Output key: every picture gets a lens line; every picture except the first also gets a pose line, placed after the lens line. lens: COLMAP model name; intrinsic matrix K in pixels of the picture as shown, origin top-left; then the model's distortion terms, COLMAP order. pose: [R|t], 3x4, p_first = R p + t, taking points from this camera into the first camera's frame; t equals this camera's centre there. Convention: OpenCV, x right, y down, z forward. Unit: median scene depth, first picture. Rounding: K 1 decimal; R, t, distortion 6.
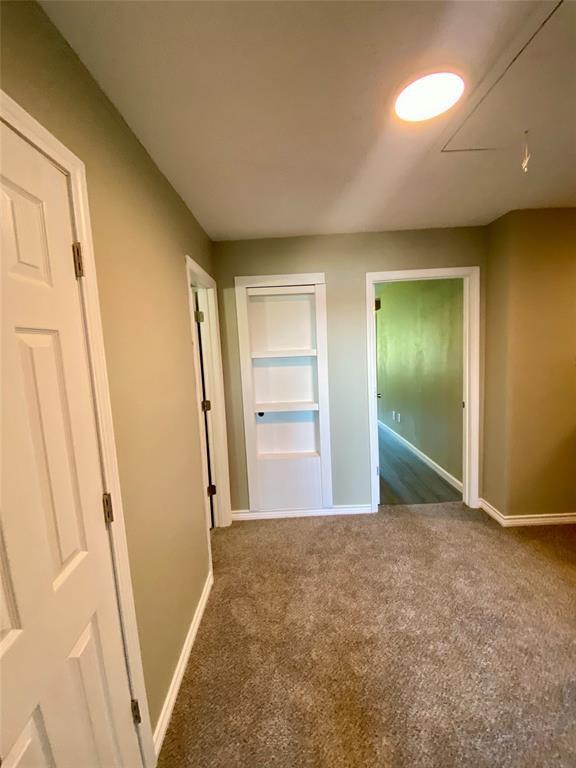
lens RADIAL K [[312.2, 0, 288.0], [0, 312.2, 384.0], [0, 0, 1]] dist [0.027088, -0.023007]
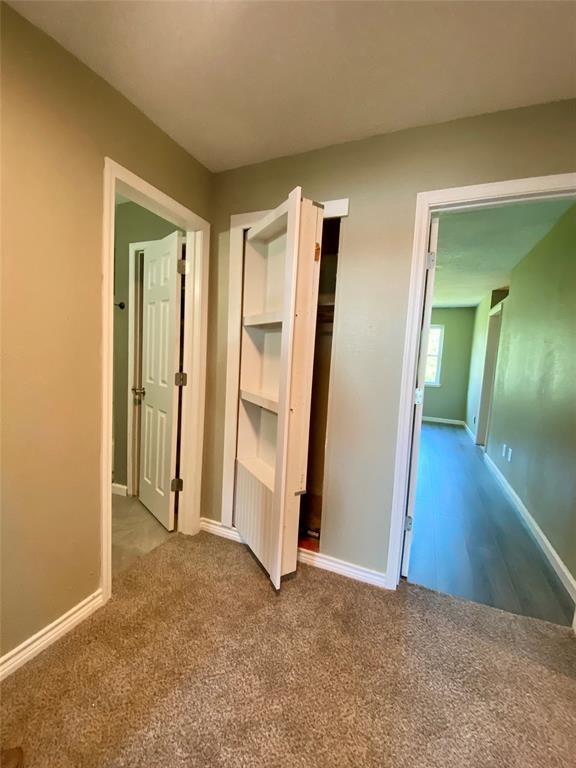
lens RADIAL K [[312.2, 0, 288.0], [0, 312.2, 384.0], [0, 0, 1]] dist [0.027088, -0.023007]
pose [[0.912462, 0.134592, -0.386390, 0.299070], [-0.141788, 0.989847, 0.009960, 0.034779], [0.383808, 0.045698, 0.922282, 0.360603]]
